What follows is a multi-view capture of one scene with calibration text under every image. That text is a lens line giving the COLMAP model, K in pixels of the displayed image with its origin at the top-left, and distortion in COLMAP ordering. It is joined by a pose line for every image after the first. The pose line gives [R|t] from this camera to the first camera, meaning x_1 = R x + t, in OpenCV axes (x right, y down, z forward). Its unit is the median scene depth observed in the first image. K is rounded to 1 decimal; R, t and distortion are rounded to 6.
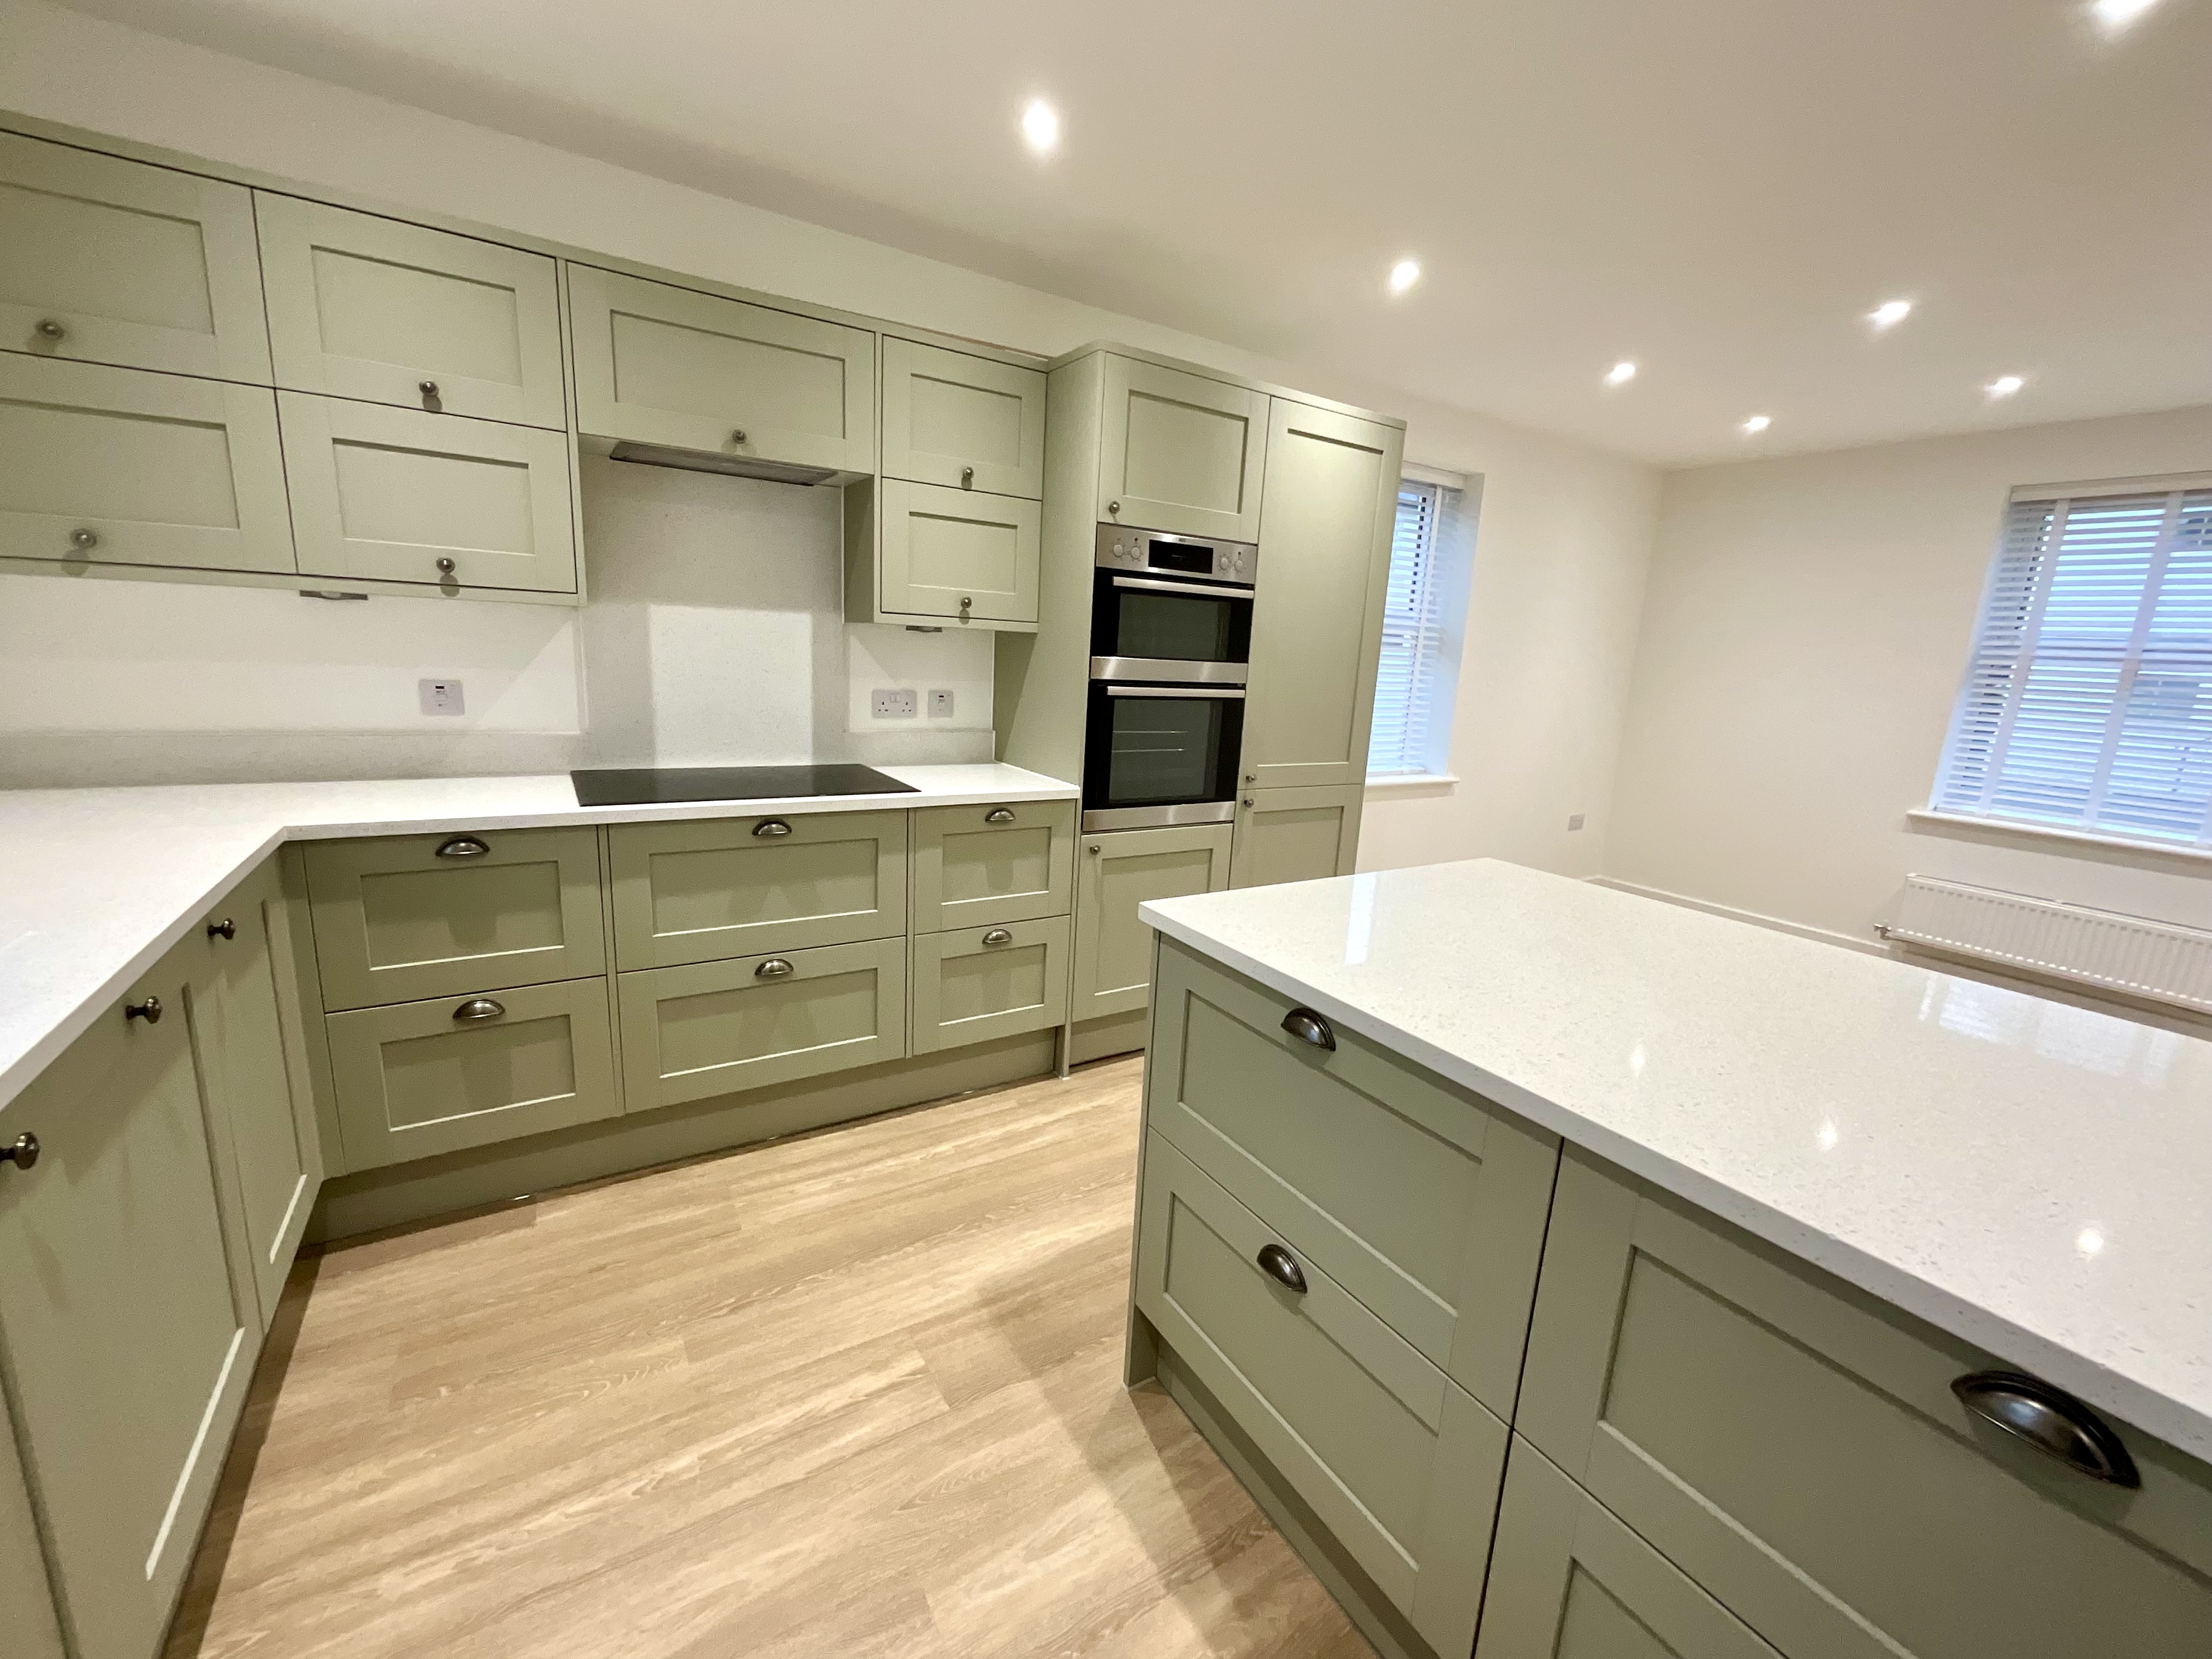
lens RADIAL K [[897.4, 0, 1106.0], [0, 897.4, 829.5], [0, 0, 1]] dist [-0.001093, -0.000268]
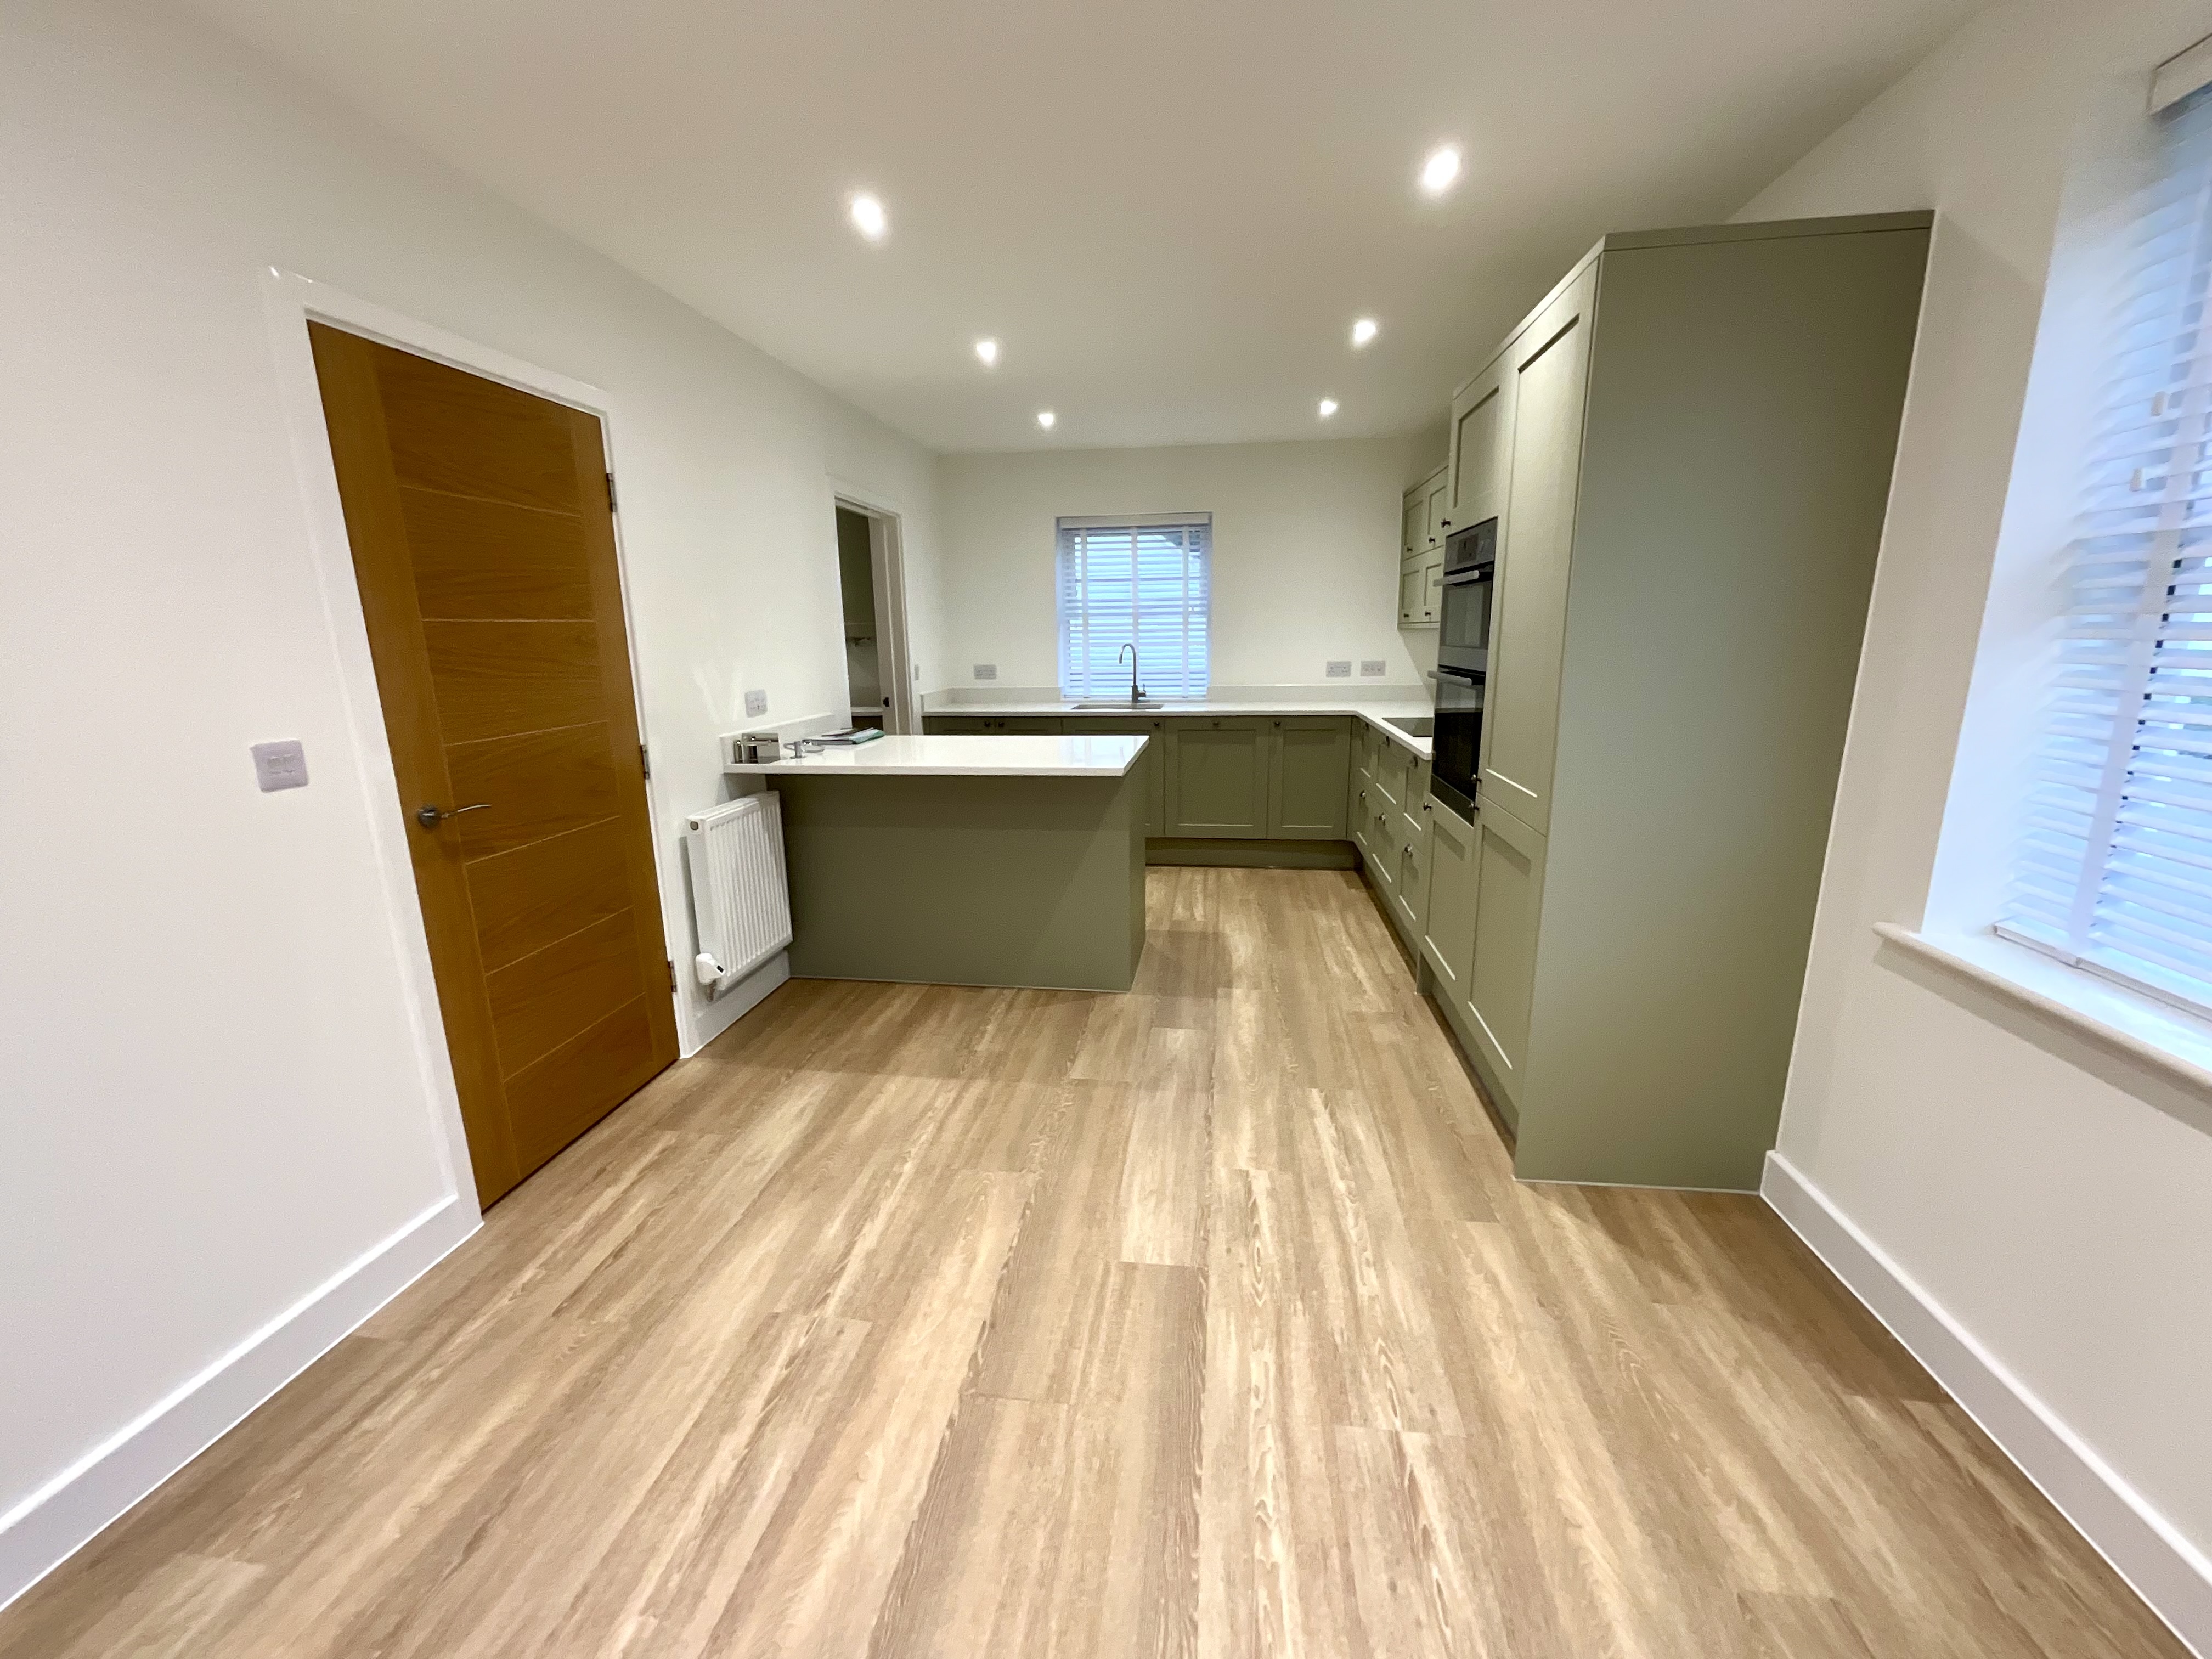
lens RADIAL K [[897.4, 0, 1106.0], [0, 897.4, 829.5], [0, 0, 1]] dist [-0.001093, -0.000268]
pose [[-0.642812, 0.121489, -0.756329, 1.450415], [-0.173281, 0.938689, 0.298054, -0.284611], [0.746168, 0.322650, -0.582349, 1.716034]]
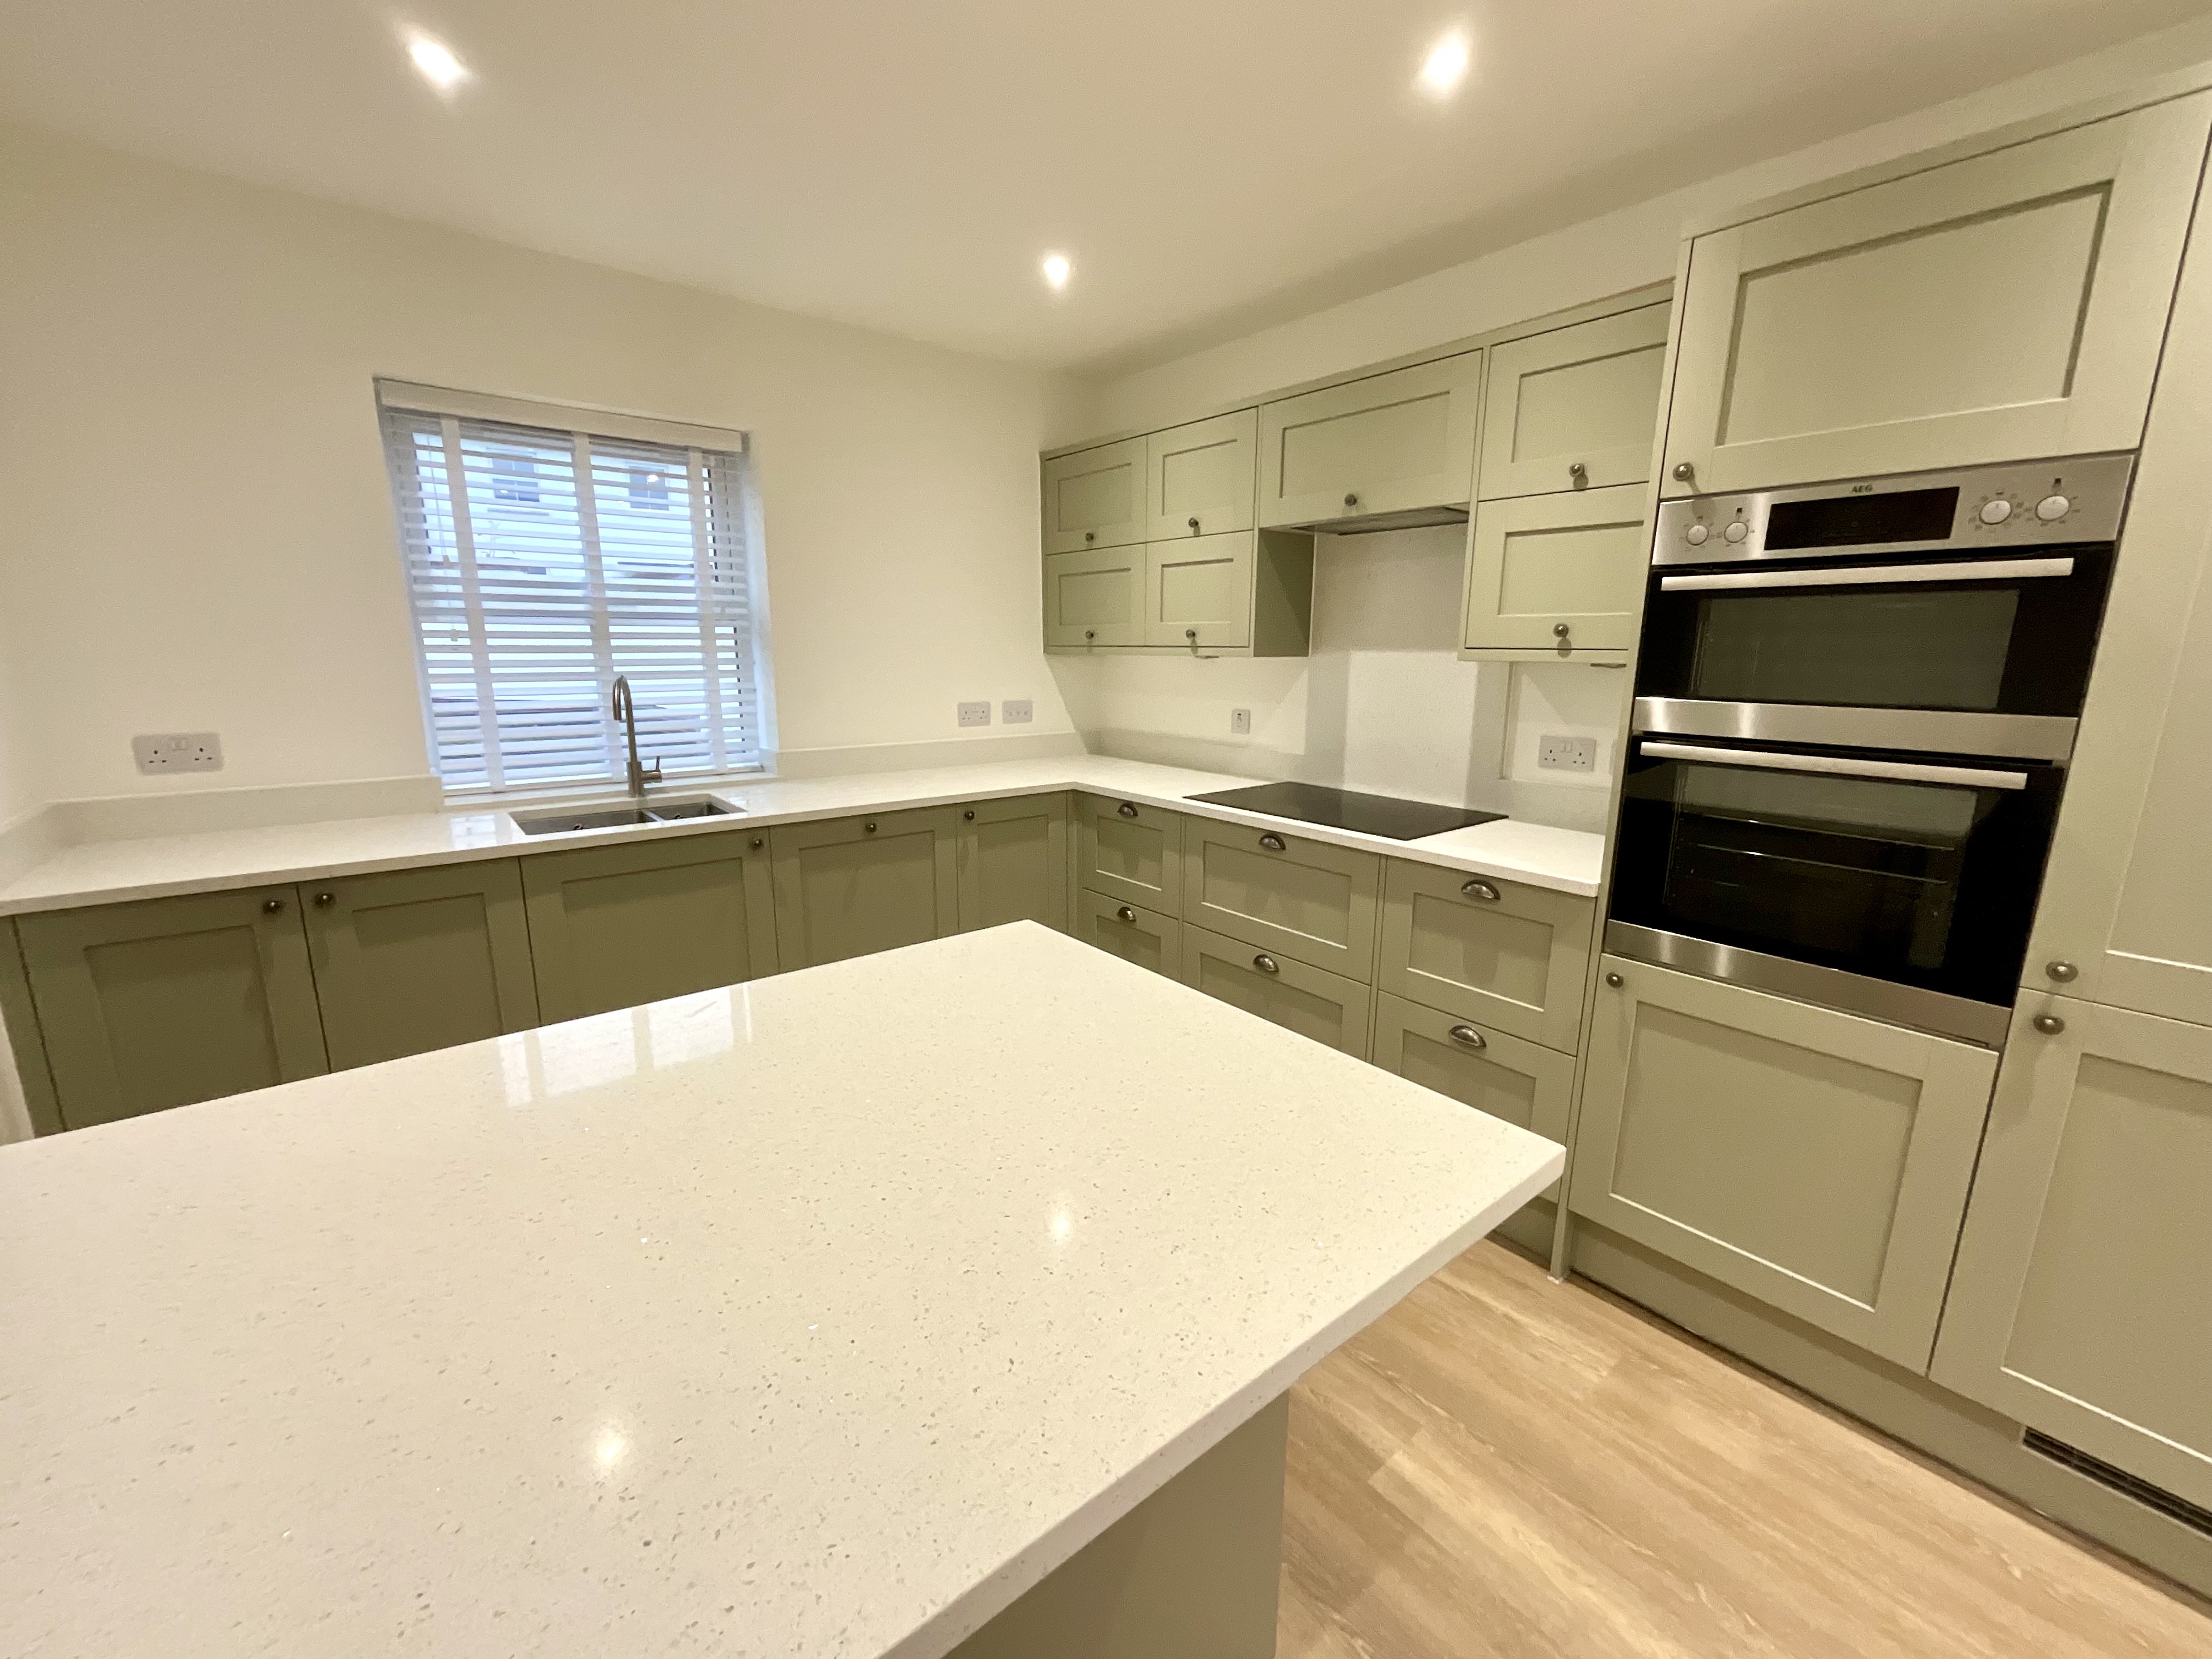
lens RADIAL K [[897.4, 0, 1106.0], [0, 897.4, 829.5], [0, 0, 1]] dist [-0.001093, -0.000268]
pose [[0.120898, 0.150286, -0.981223, 0.729635], [-0.201834, 0.971547, 0.123935, -0.116878], [0.971929, 0.183060, 0.147791, 0.622071]]
